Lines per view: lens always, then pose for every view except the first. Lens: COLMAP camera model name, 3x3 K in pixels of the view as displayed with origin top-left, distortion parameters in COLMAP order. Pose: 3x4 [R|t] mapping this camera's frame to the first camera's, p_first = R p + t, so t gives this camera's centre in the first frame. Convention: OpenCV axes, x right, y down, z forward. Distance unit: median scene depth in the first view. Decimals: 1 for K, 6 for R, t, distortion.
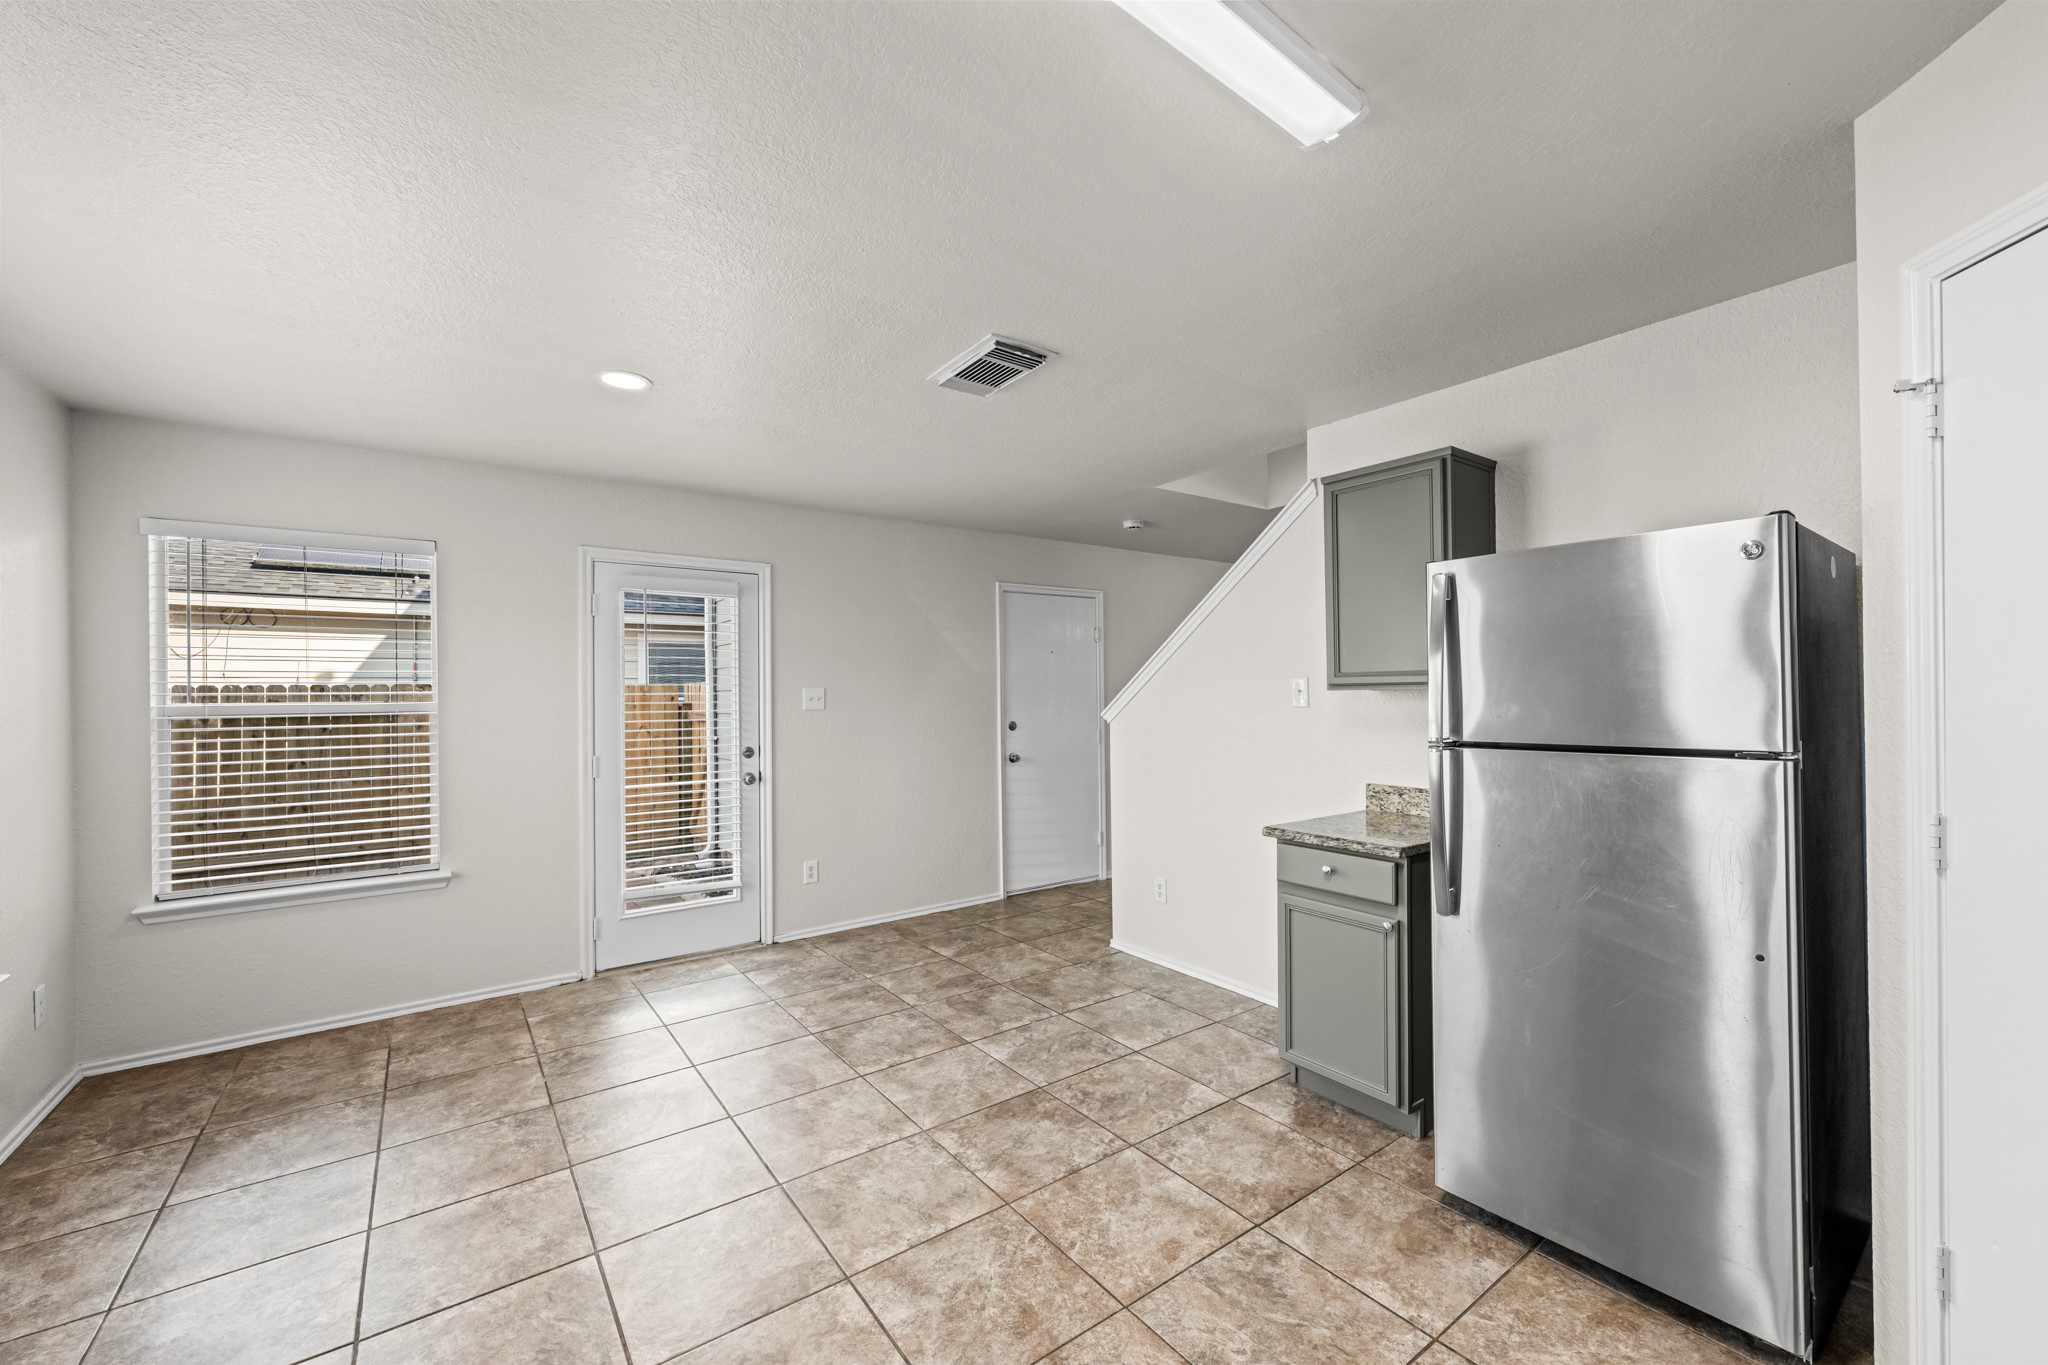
lens RADIAL K [[811.4, 0, 1025.6], [0, 811.4, 692.1], [0, 0, 1]] dist [0.004160, 0.000173]
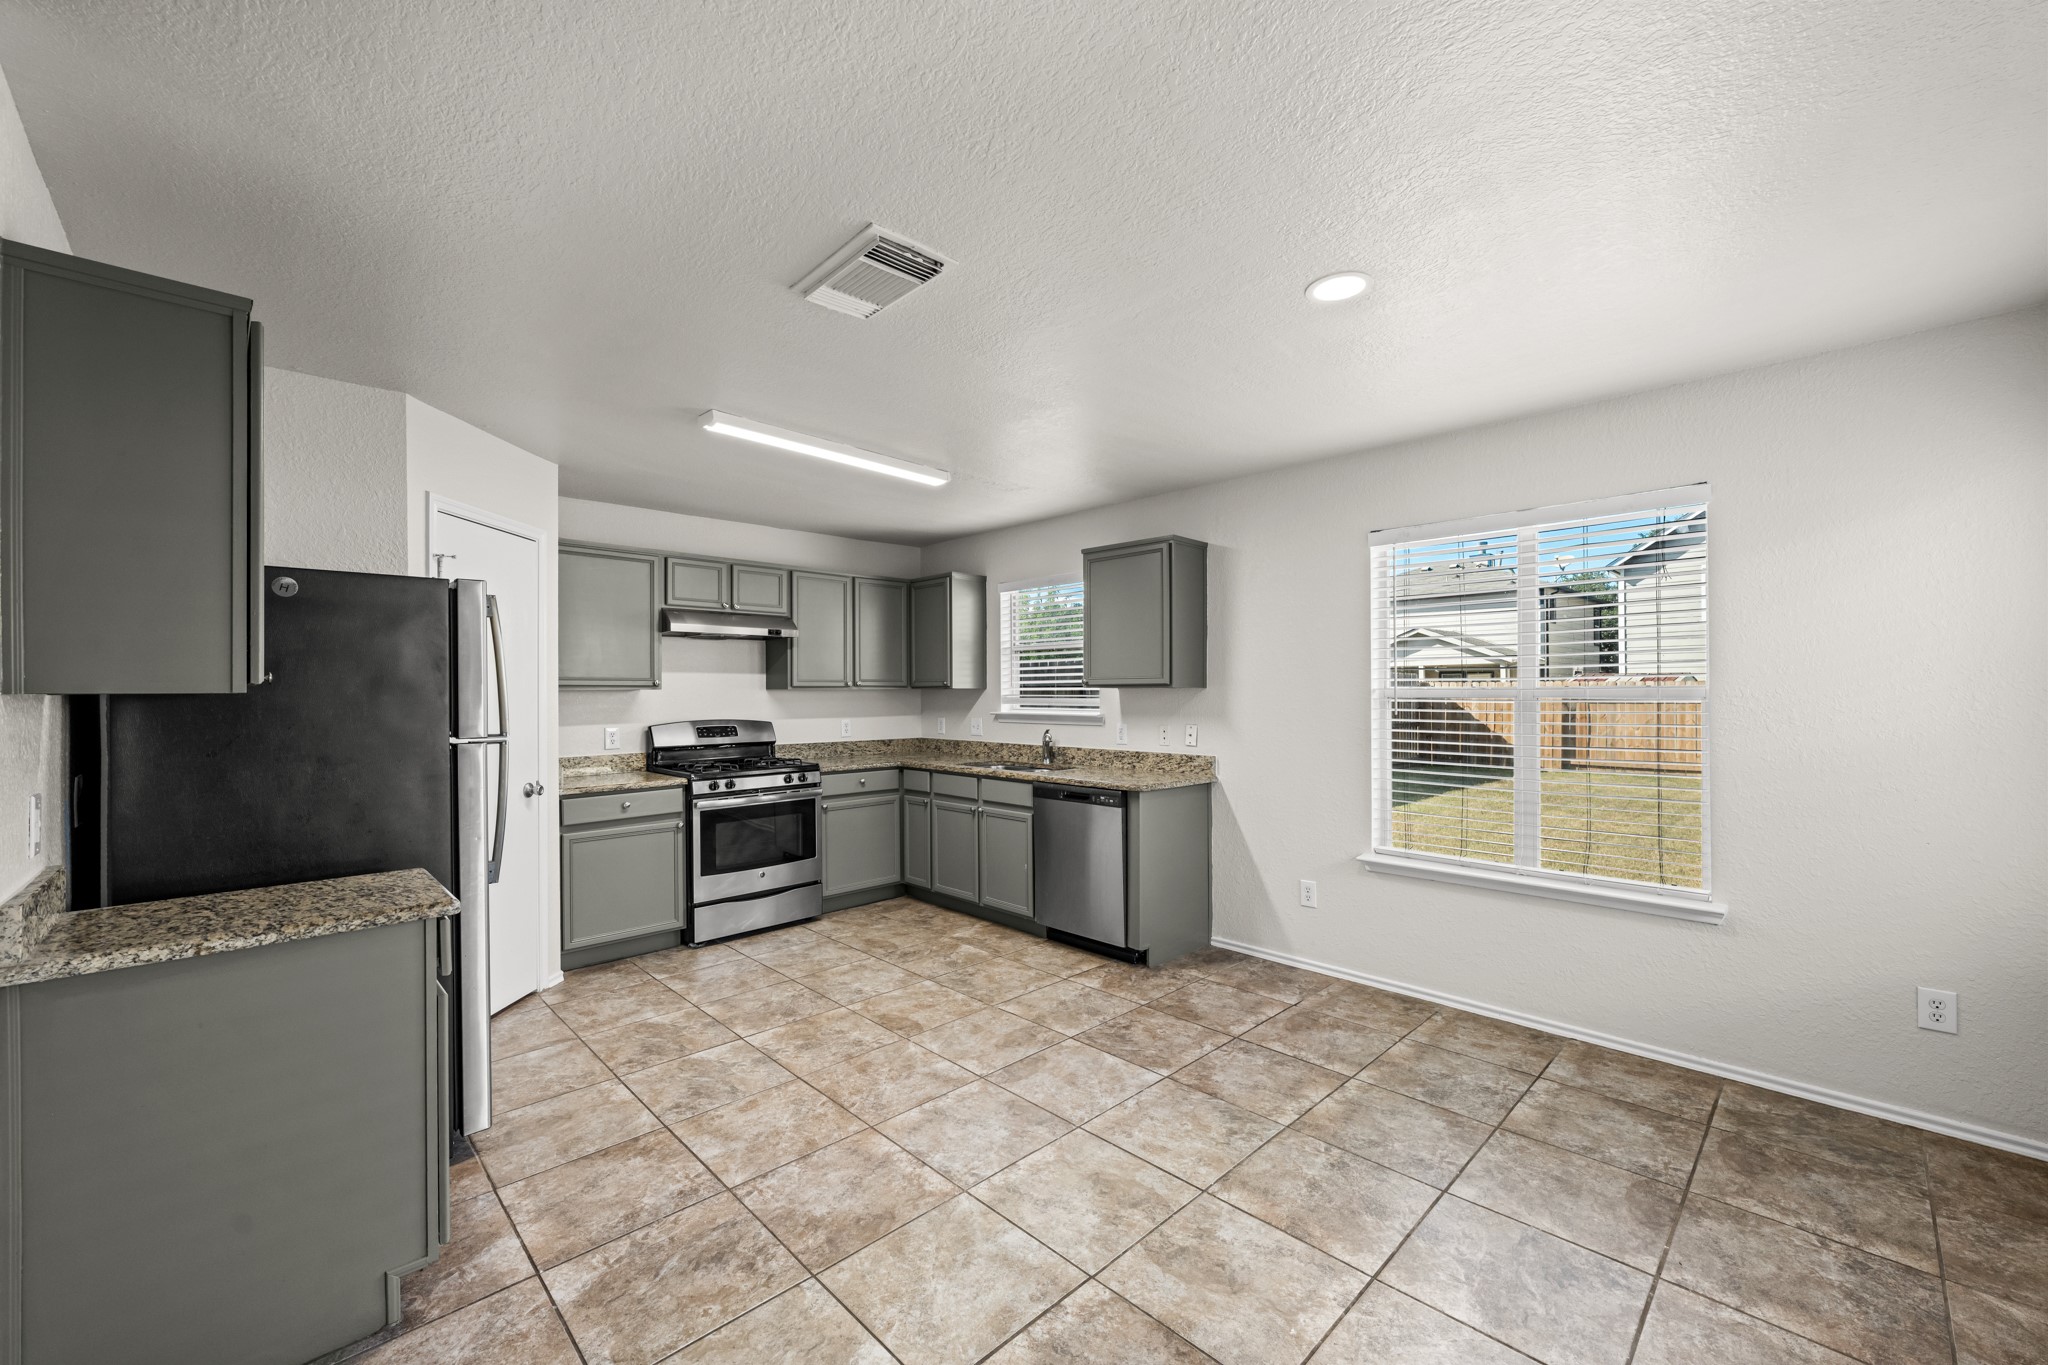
lens RADIAL K [[811.4, 0, 1027.9], [0, 811.4, 688.8], [0, 0, 1]] dist [0.004160, 0.000173]
pose [[-0.990123, 0.018598, -0.138965, -0.085030], [0.019642, 0.999788, -0.006142, 0.010702], [0.138821, -0.008810, -0.990278, 1.976217]]
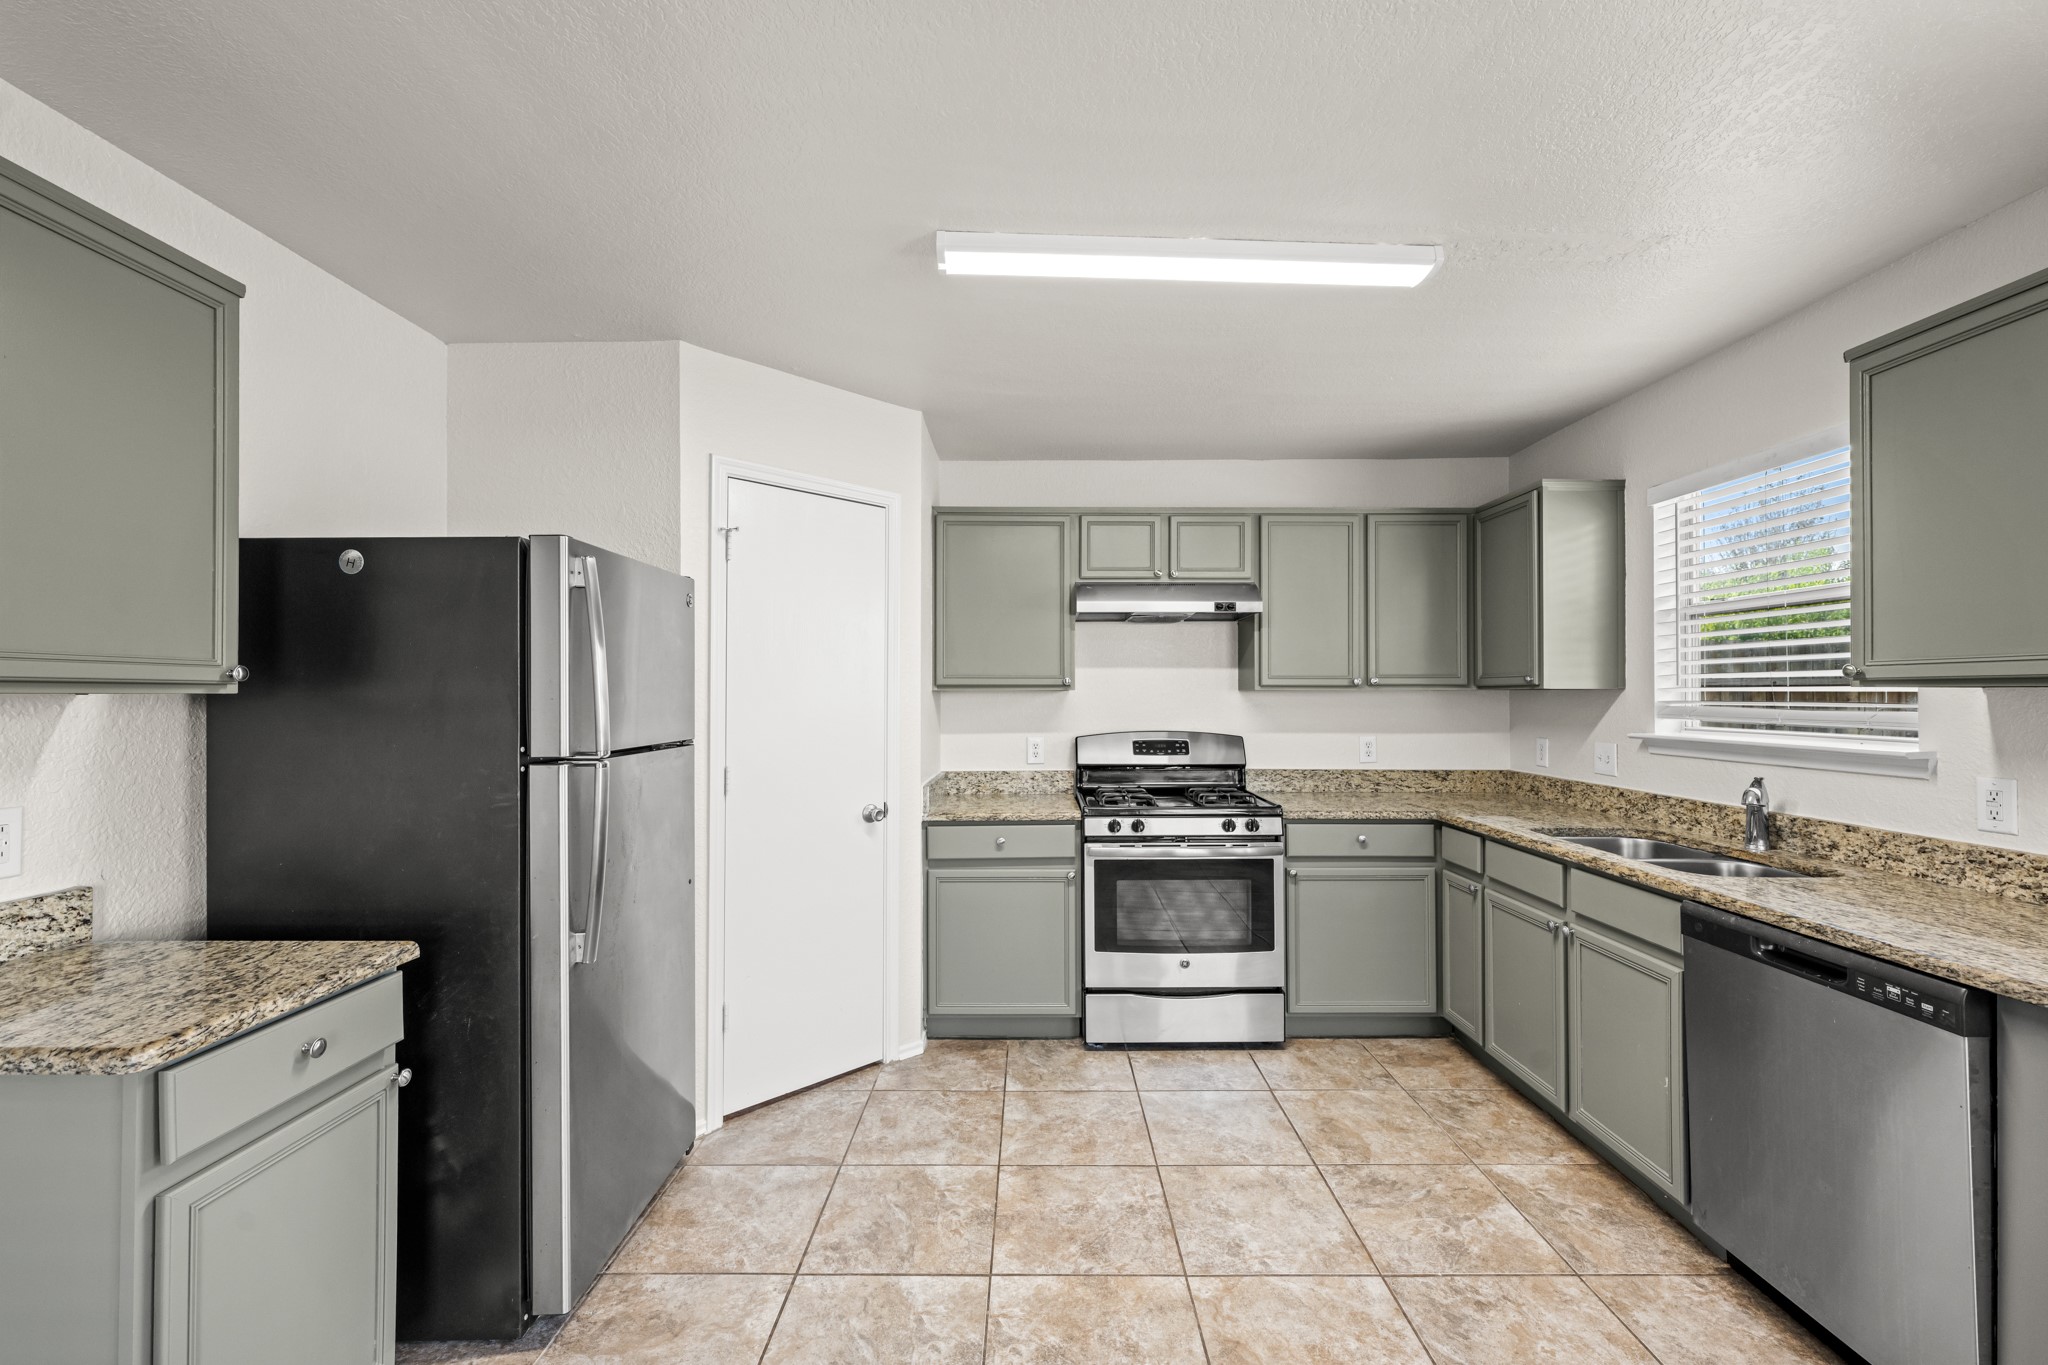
lens RADIAL K [[837.8, 0, 1027.6], [0, 837.8, 688.4], [0, 0, 1]] dist [-0.002371, 0.000175]
pose [[-0.803052, 0.018964, 0.595608, -0.320615], [0.008966, 0.999765, -0.019744, 0.009523], [-0.595842, -0.010515, -0.803033, 1.231541]]
